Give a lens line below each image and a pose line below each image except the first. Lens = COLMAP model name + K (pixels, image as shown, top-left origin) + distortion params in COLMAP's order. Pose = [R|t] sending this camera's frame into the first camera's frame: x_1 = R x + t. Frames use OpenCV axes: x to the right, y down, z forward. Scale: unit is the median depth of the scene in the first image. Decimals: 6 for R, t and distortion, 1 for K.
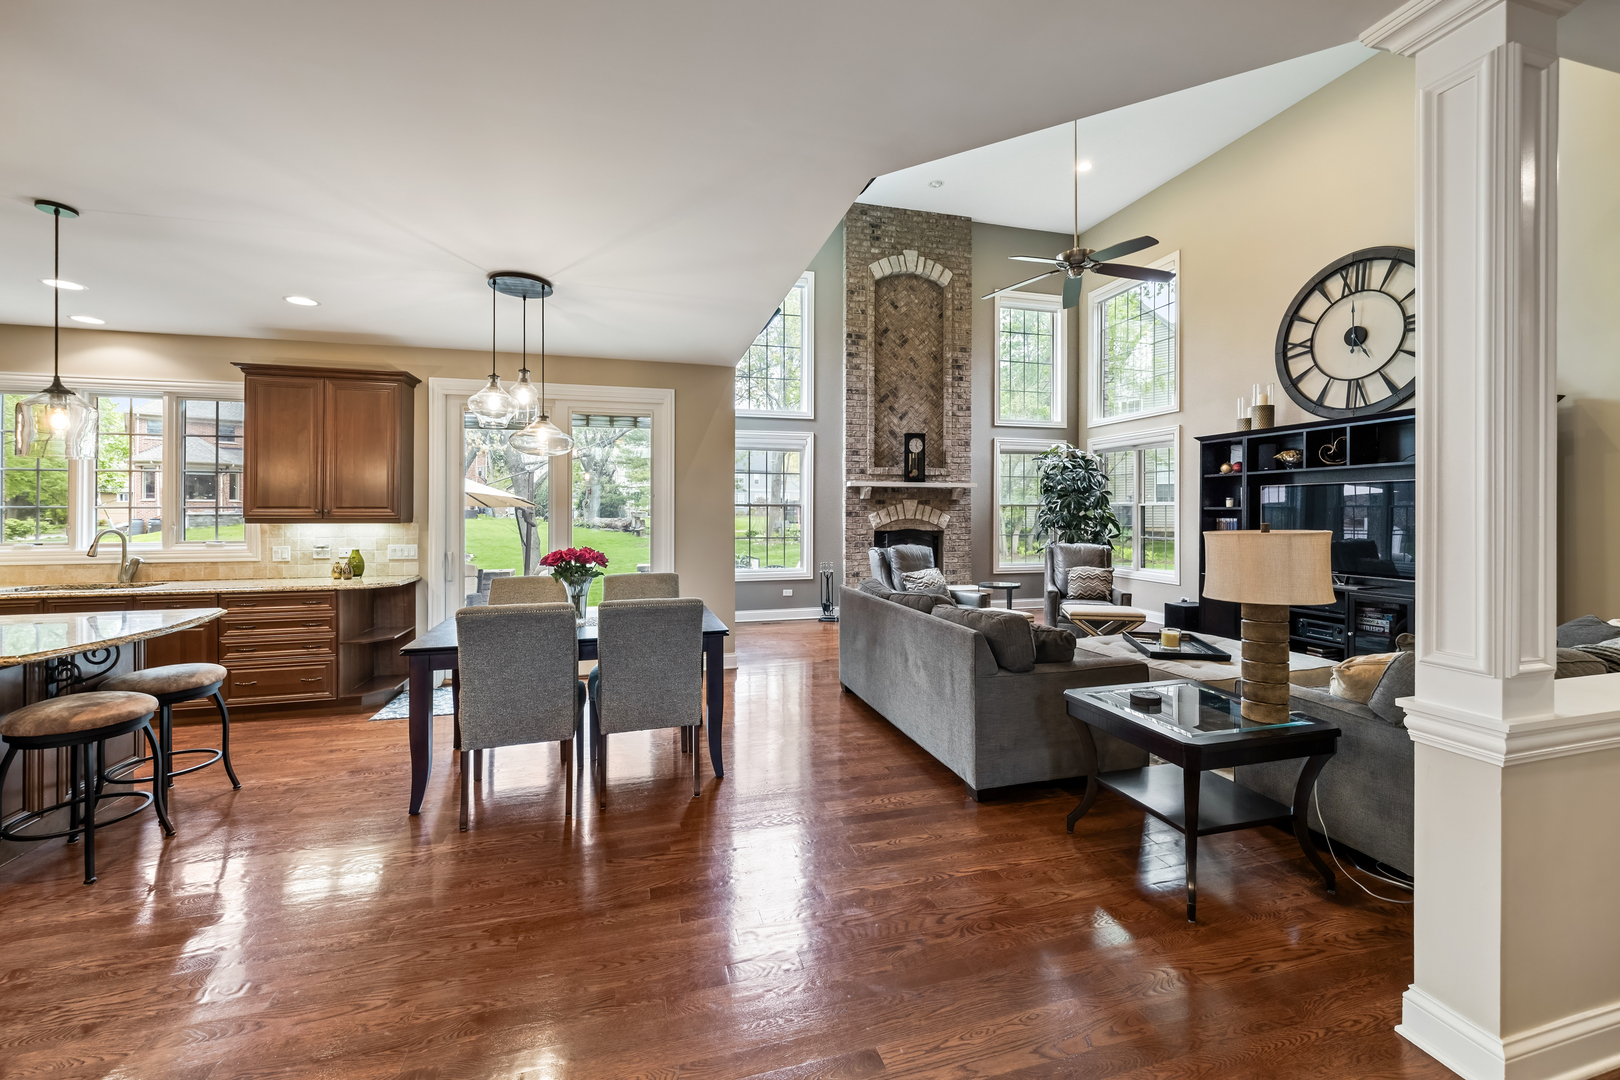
lens RADIAL K [[649.6, 0, 803.7], [0, 649.6, 518.6], [0, 0, 1]] dist [-0.000257, -0.000885]
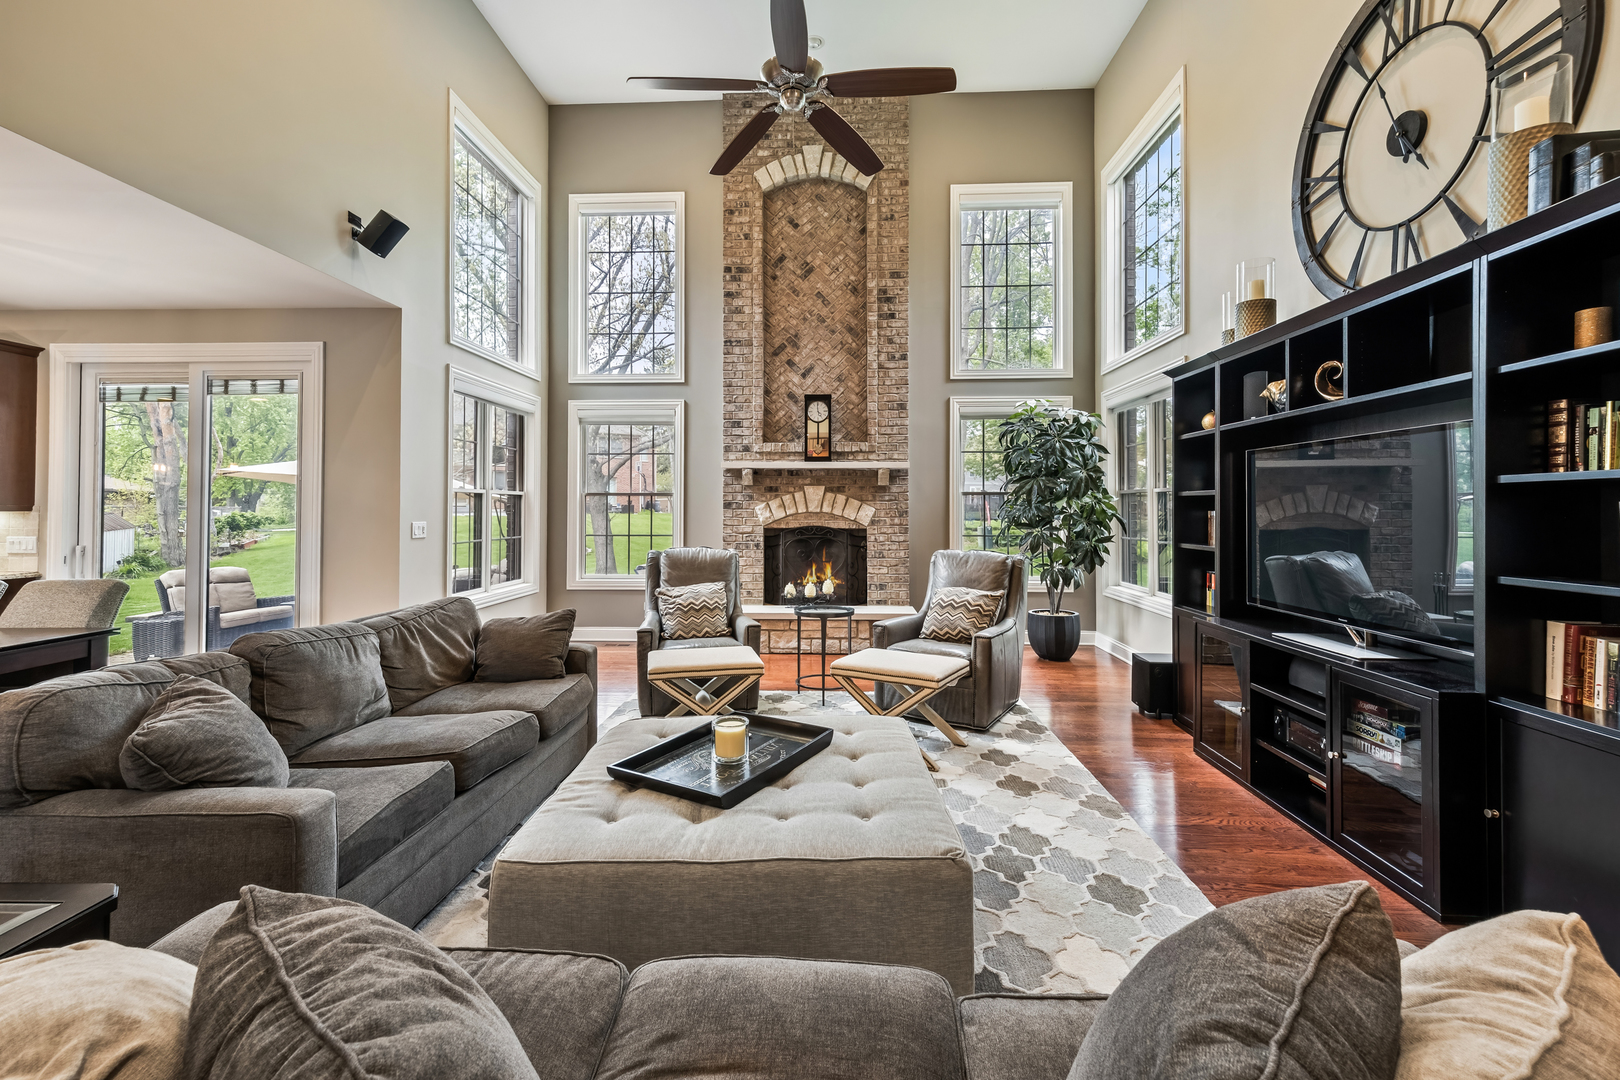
lens RADIAL K [[693.1, 0, 806.8], [0, 693.1, 511.7], [0, 0, 1]] dist [-0.000960, -0.000492]
pose [[0.951475, 0.003240, -0.307710, 0.402229], [-0.004602, 0.999983, -0.003701, 0.003010], [0.307692, 0.004937, 0.951473, 0.257574]]
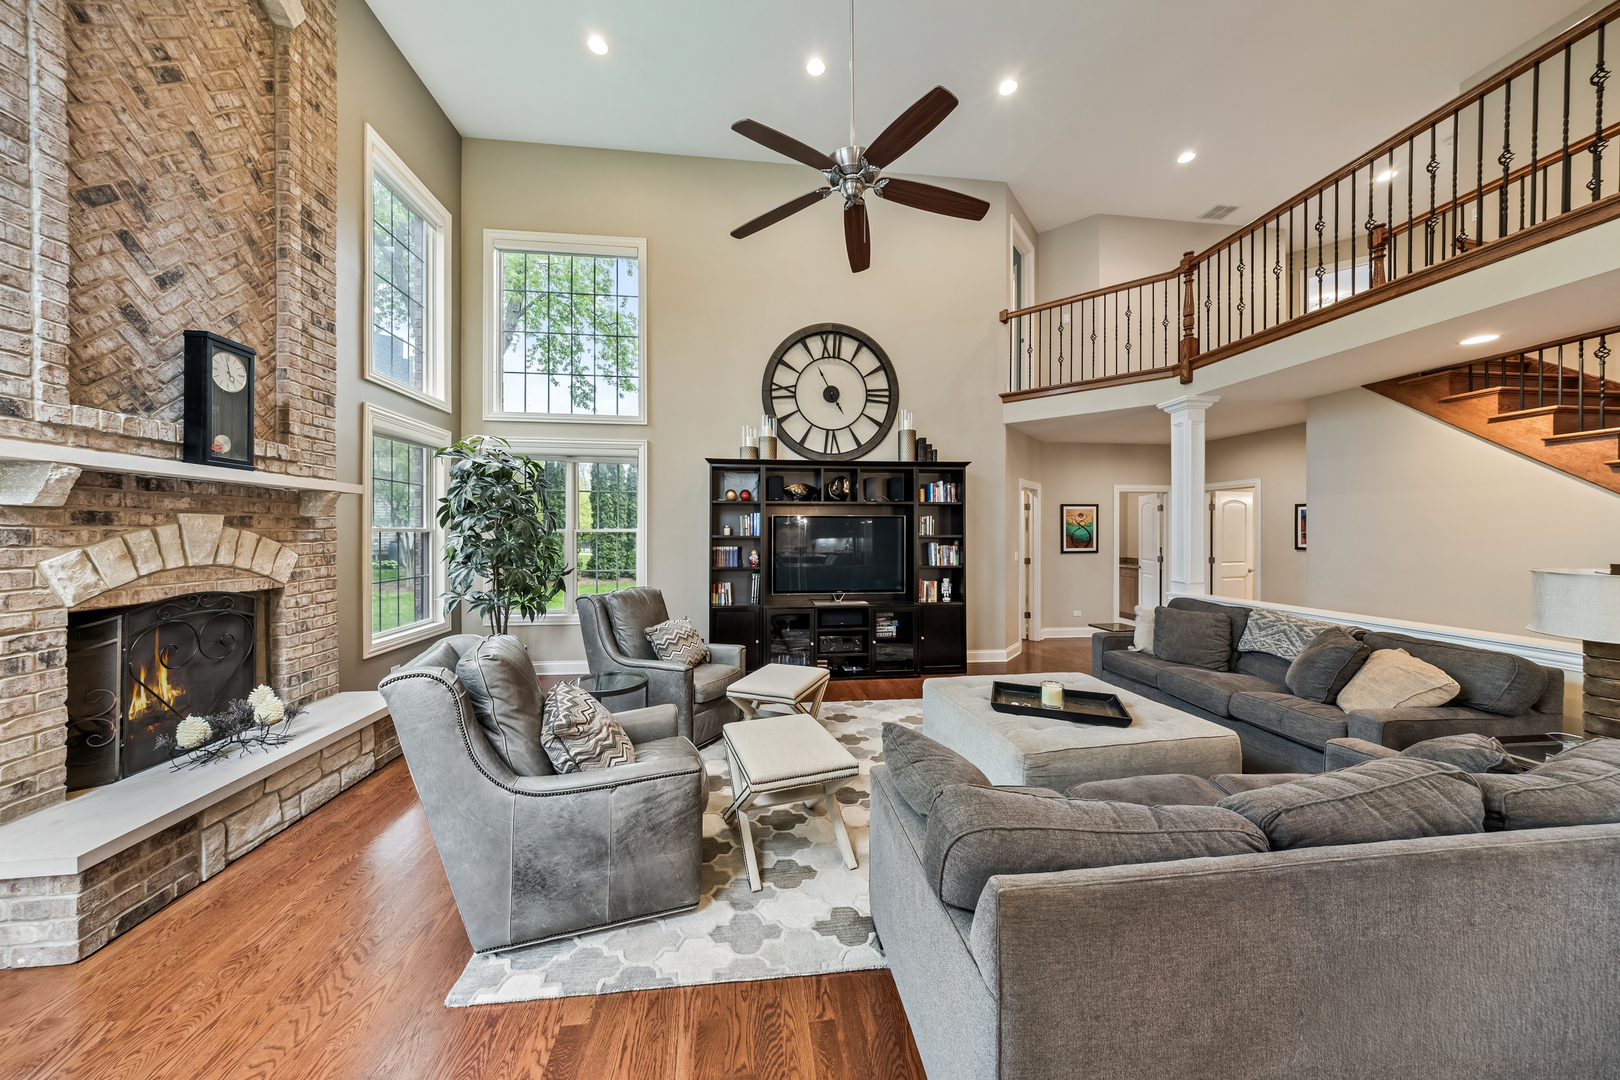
lens RADIAL K [[529.0, 0, 804.9], [0, 529.0, 536.0], [0, 0, 1]] dist [0.001278, 0.000293]
pose [[0.147406, -0.003582, 0.989070, -0.086670], [0.008167, 0.999964, 0.002404, -0.014338], [-0.989042, 0.007724, 0.147430, 0.621637]]
